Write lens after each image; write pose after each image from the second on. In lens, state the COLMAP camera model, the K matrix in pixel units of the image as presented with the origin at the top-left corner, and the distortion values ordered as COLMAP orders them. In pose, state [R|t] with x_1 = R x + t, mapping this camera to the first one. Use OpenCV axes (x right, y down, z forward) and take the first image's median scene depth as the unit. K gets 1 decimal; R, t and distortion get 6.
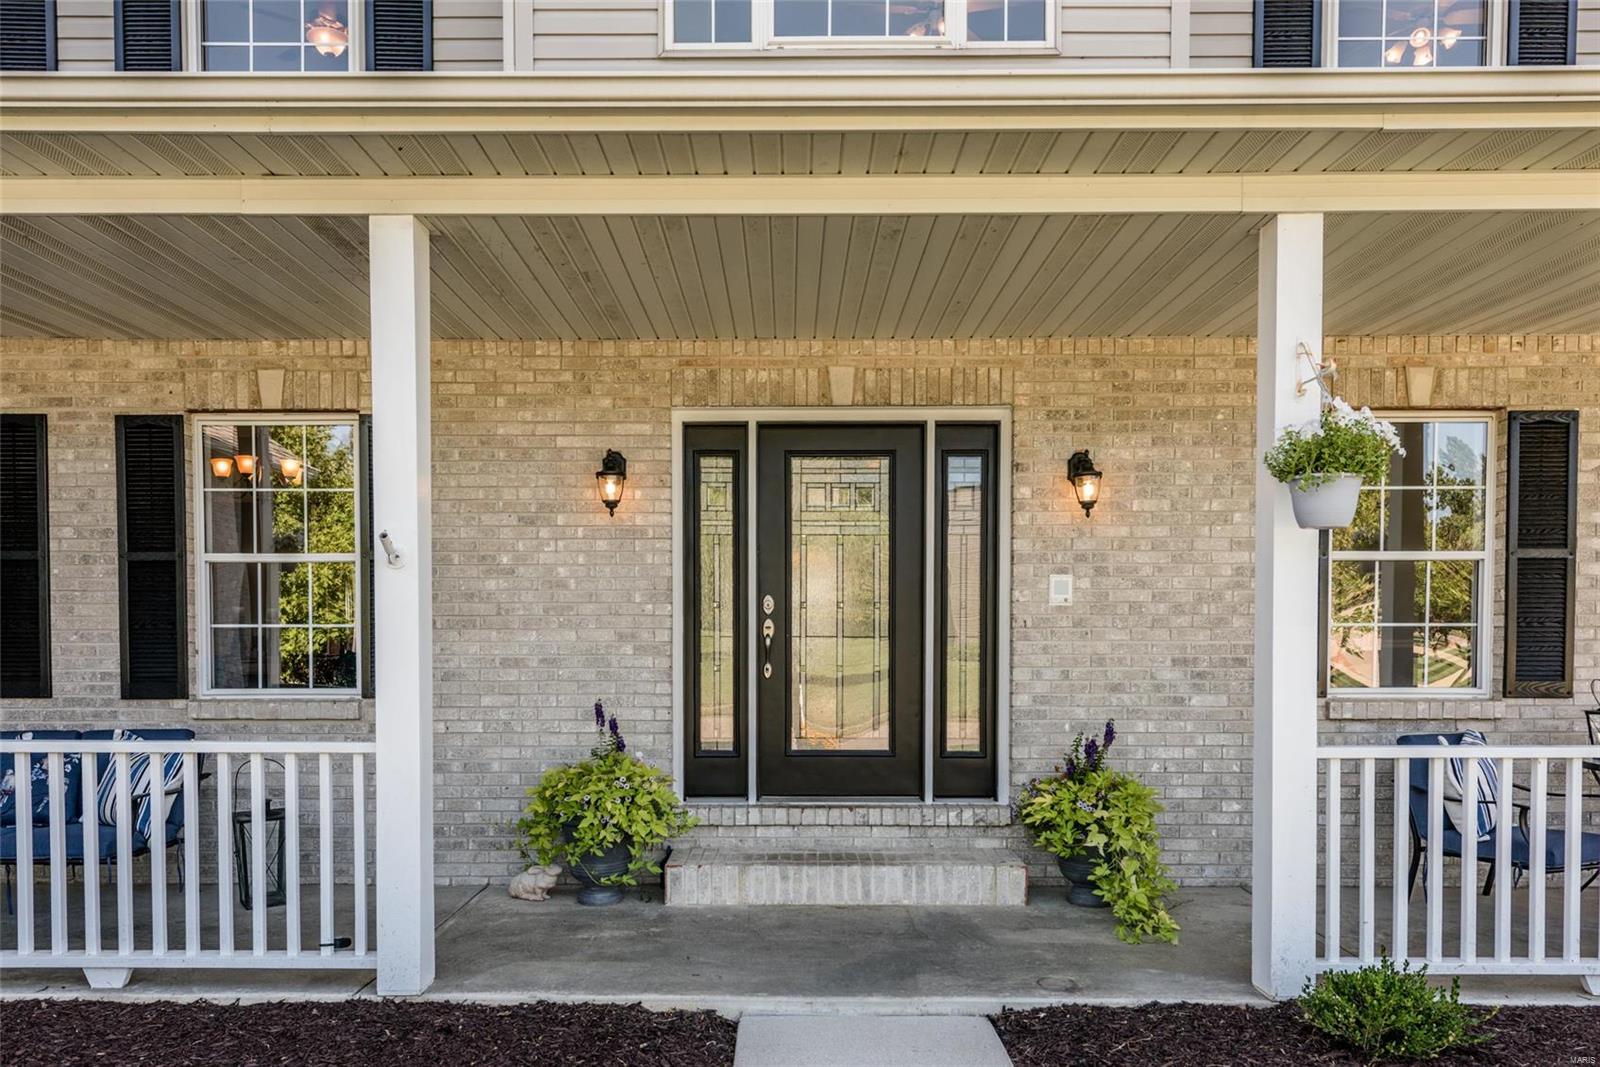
lens RADIAL K [[1084.8, 0, 833.4], [0, 1084.8, 645.7], [0, 0, 1]] dist [0.023405, -0.006333]
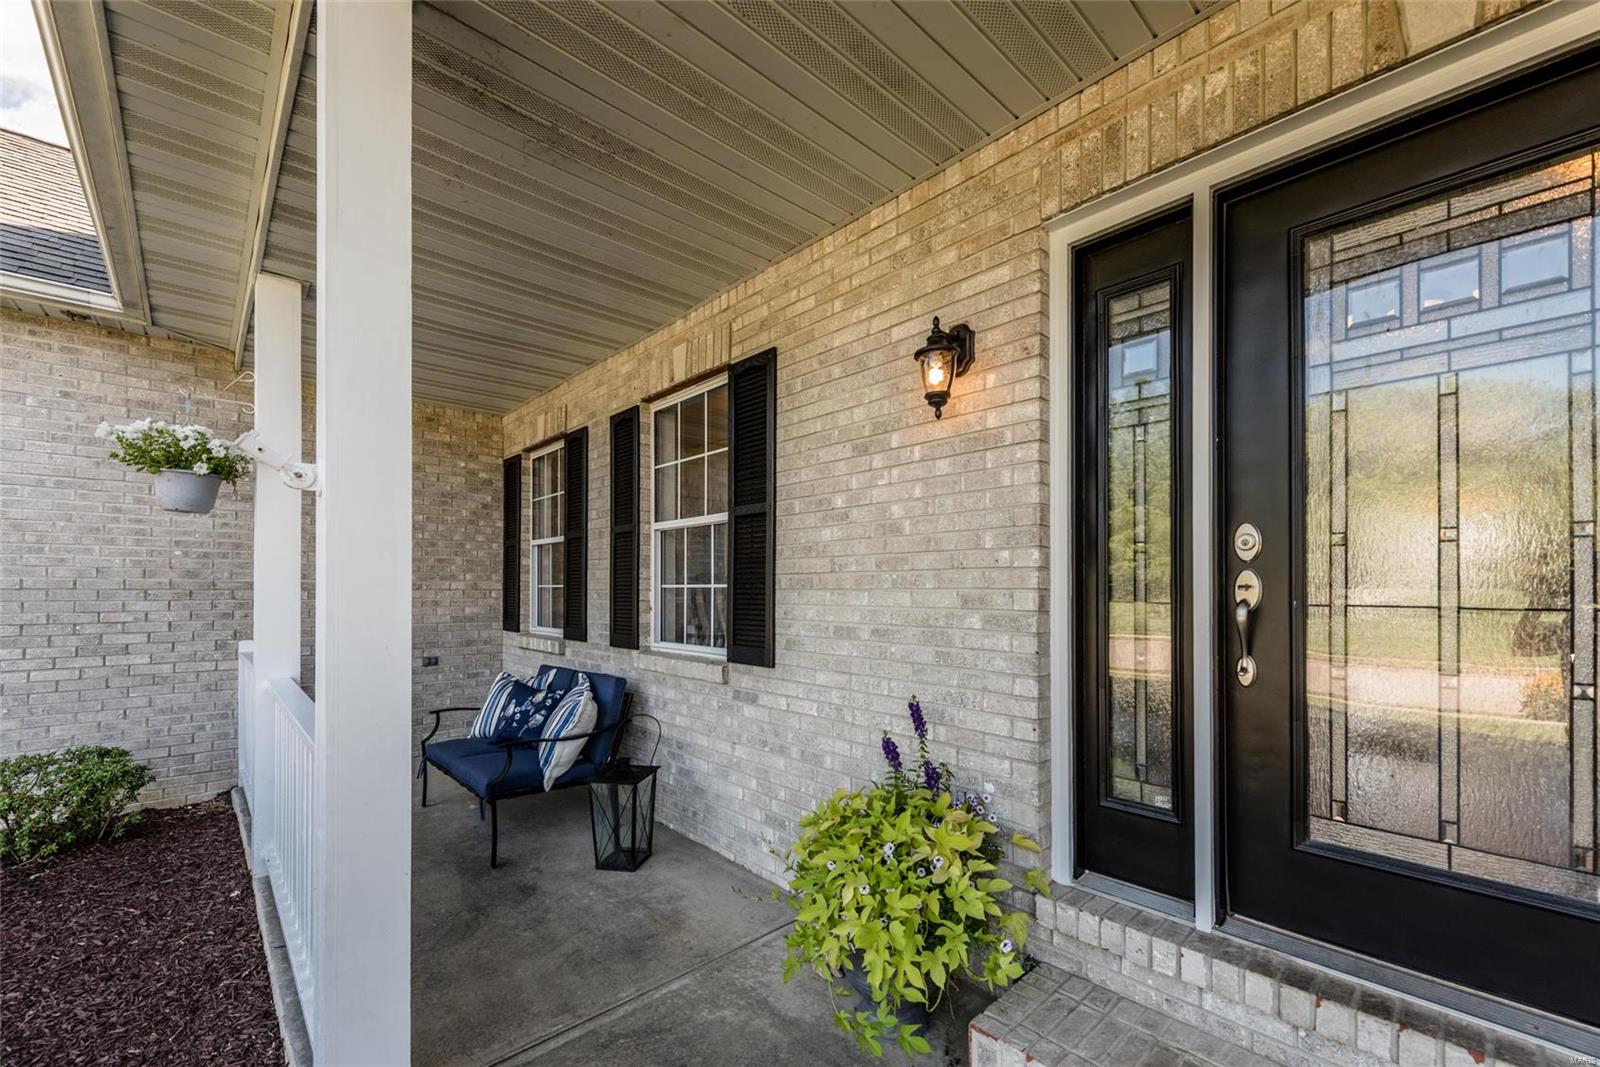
lens RADIAL K [[662.1, 0, 774.9], [0, 662.1, 585.8], [0, 0, 1]] dist [0.004244, -0.000660]
pose [[0.669833, -0.002320, -0.742508, 0.025044], [-0.013654, 0.999788, -0.015442, -0.010005], [0.742386, 0.020481, 0.669659, 0.645525]]
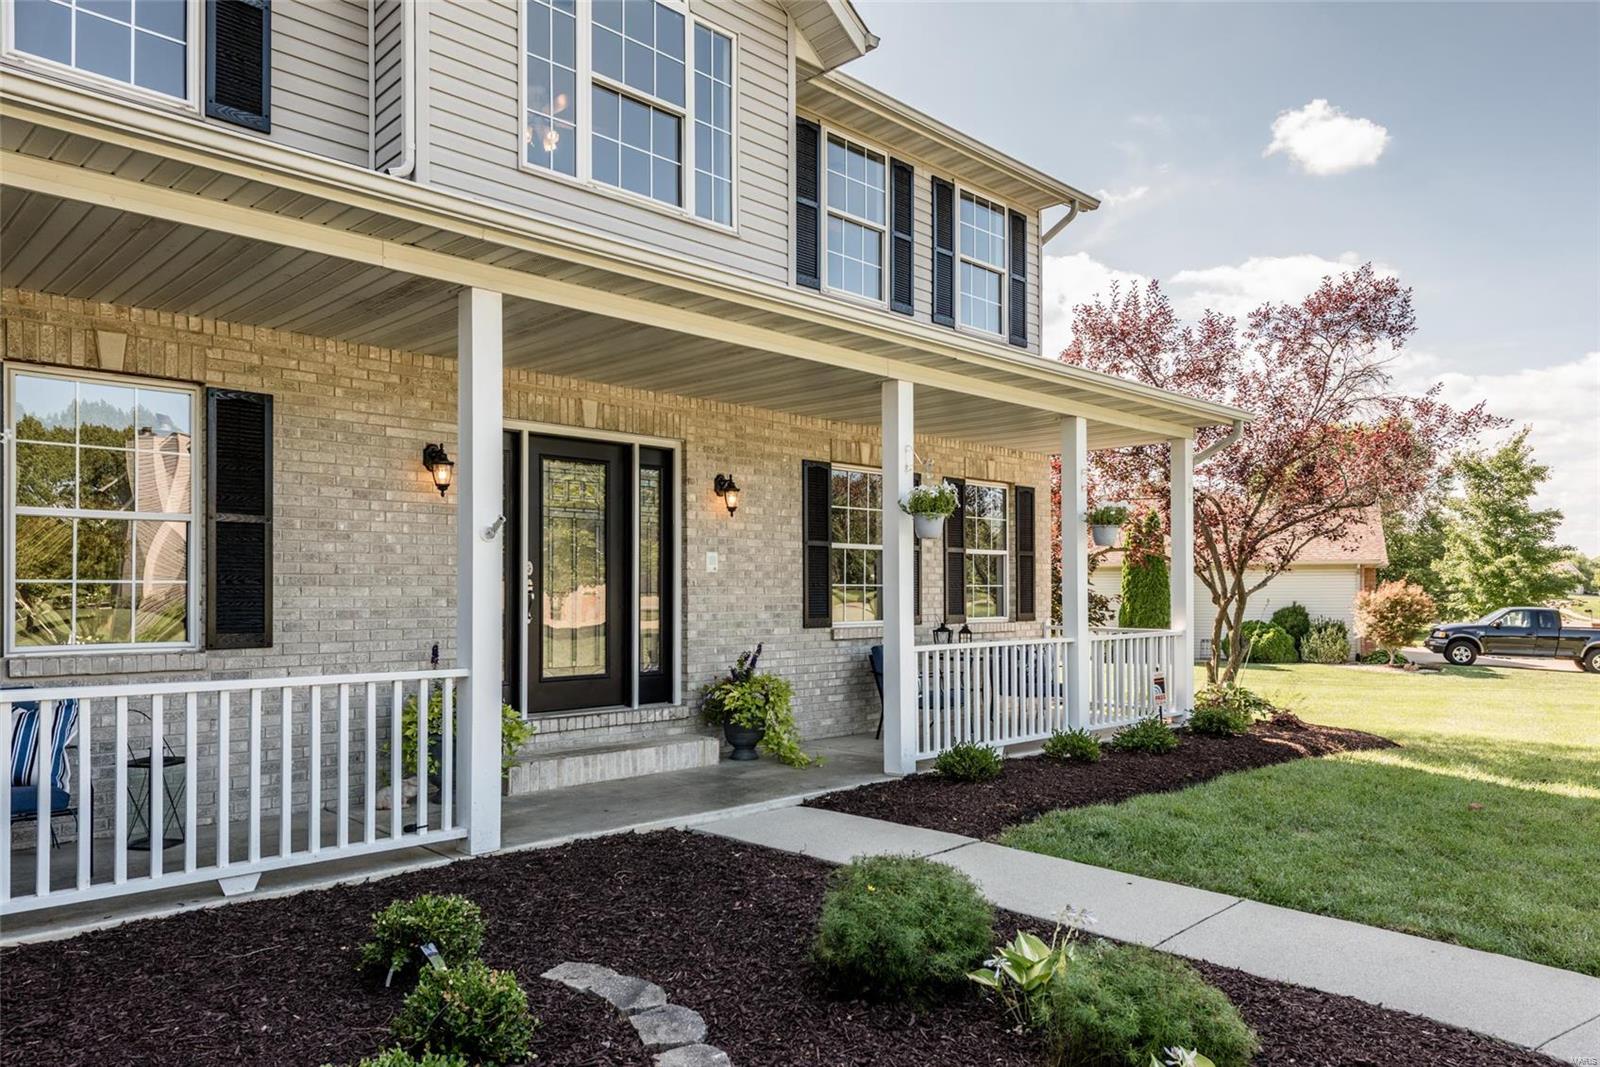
lens RADIAL K [[1084.8, 0, 791.8], [0, 1084.8, 567.2], [0, 0, 1]] dist [0.023405, -0.006333]
pose [[0.707599, 0.016625, 0.706419, -0.790145], [0.016225, 0.999077, -0.039764, 0.019228], [-0.706428, 0.039598, 0.706676, -0.169857]]
